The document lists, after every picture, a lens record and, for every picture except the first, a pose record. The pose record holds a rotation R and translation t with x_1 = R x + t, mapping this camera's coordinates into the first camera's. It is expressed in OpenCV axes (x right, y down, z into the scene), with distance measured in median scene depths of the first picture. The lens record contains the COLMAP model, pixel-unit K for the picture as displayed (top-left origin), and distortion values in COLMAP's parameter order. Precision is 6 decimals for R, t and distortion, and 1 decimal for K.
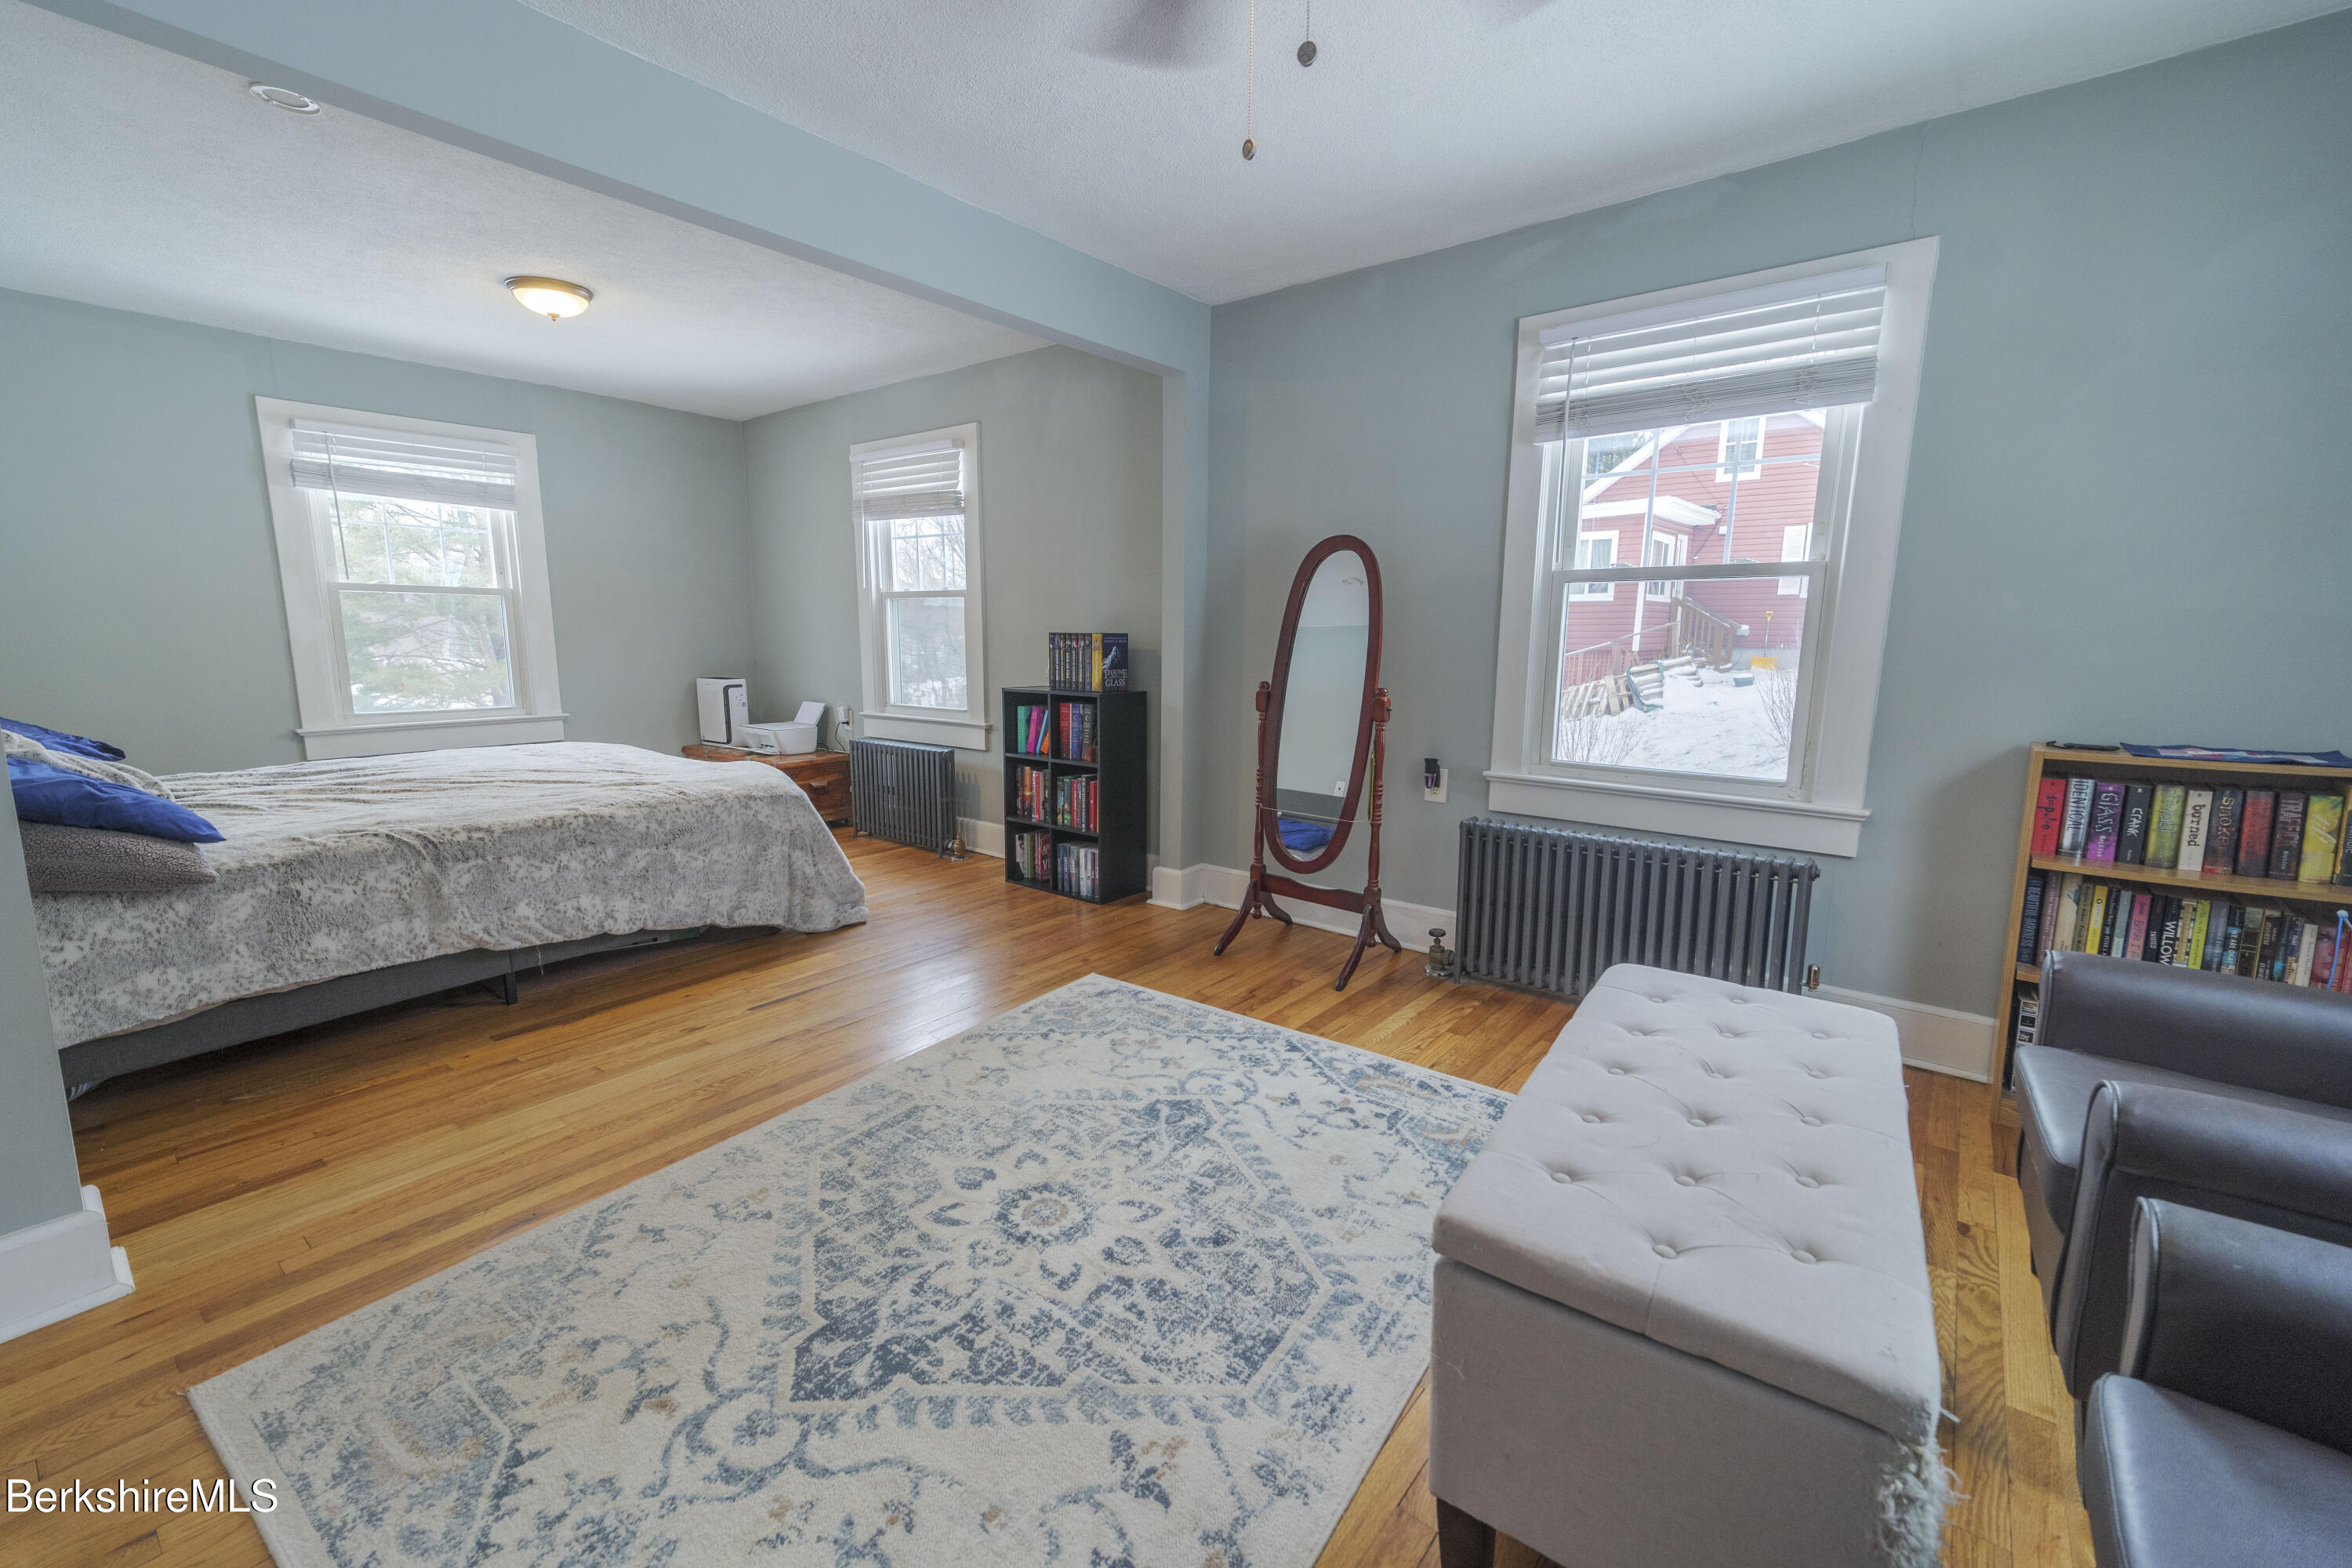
lens RADIAL K [[1002.8, 0, 1196.7], [0, 1002.8, 780.9], [0, 0, 1]] dist [0.050019, -0.020334]
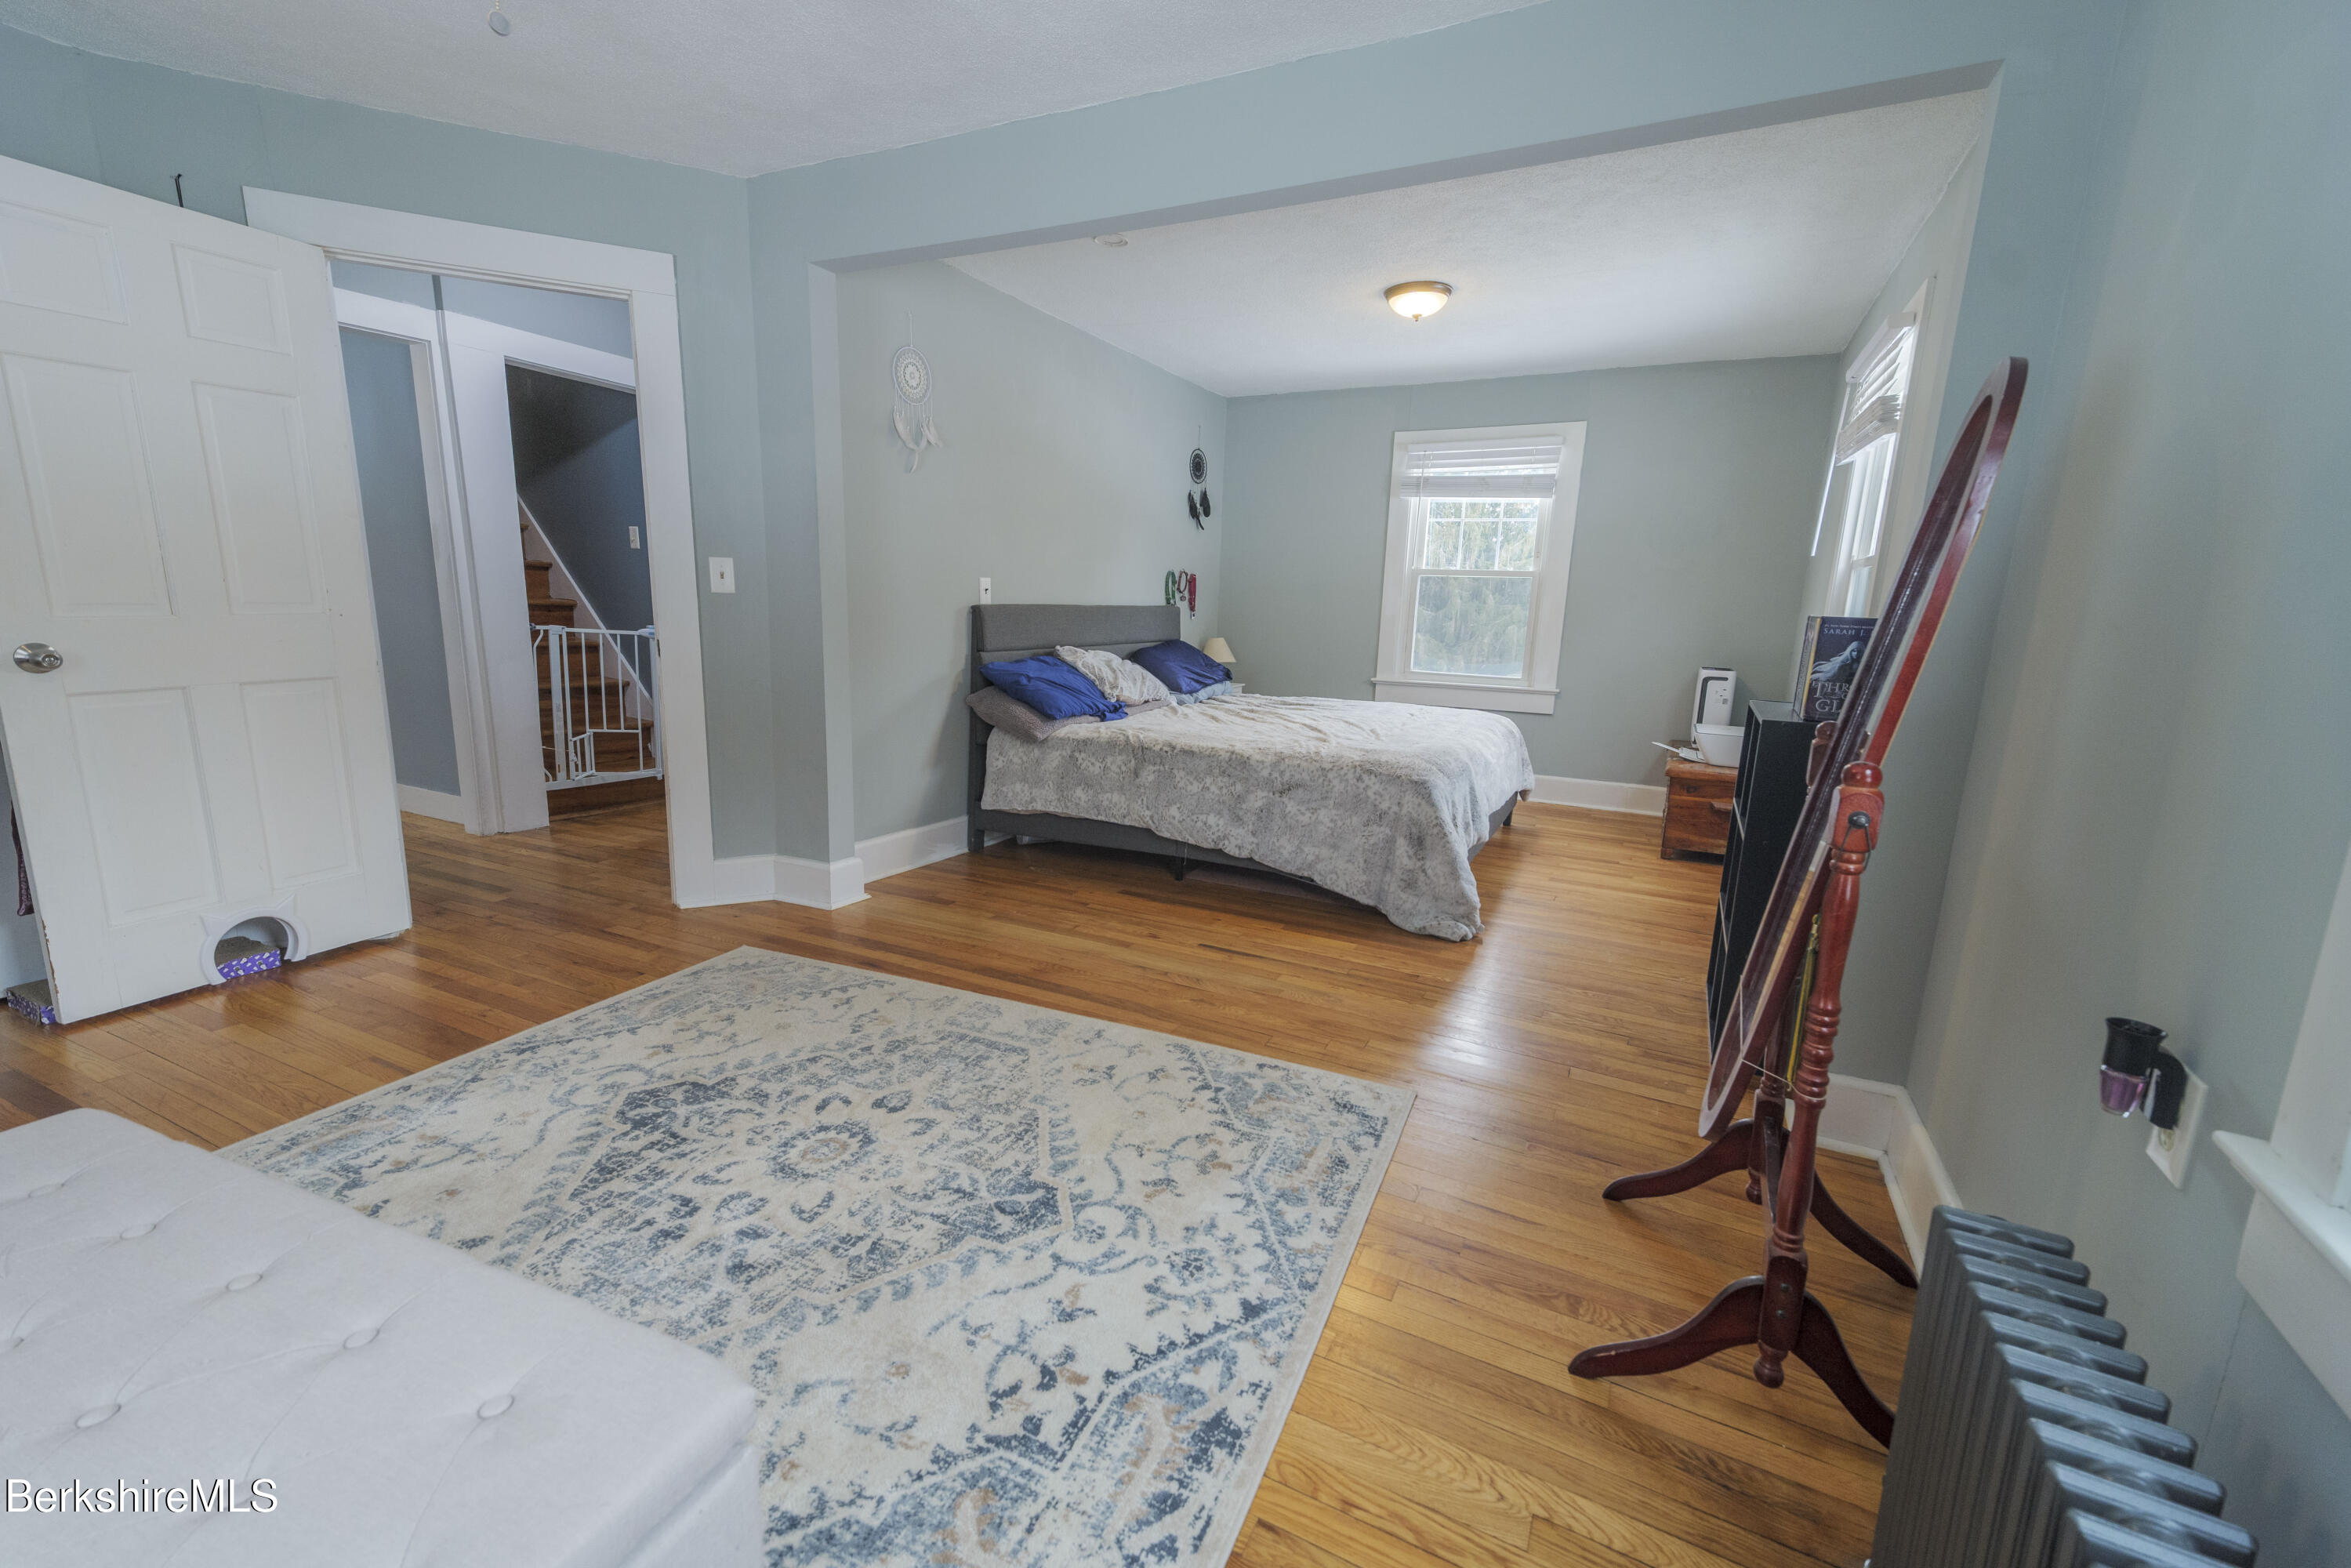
lens RADIAL K [[1002.4, 0, 1196.2], [0, 1002.4, 780.9], [0, 0, 1]] dist [0.050019, -0.020334]
pose [[0.161919, 0.183734, -0.969548, 0.649111], [-0.180463, 0.971458, 0.153957, -0.126844], [0.970163, 0.150039, 0.190455, 0.859494]]
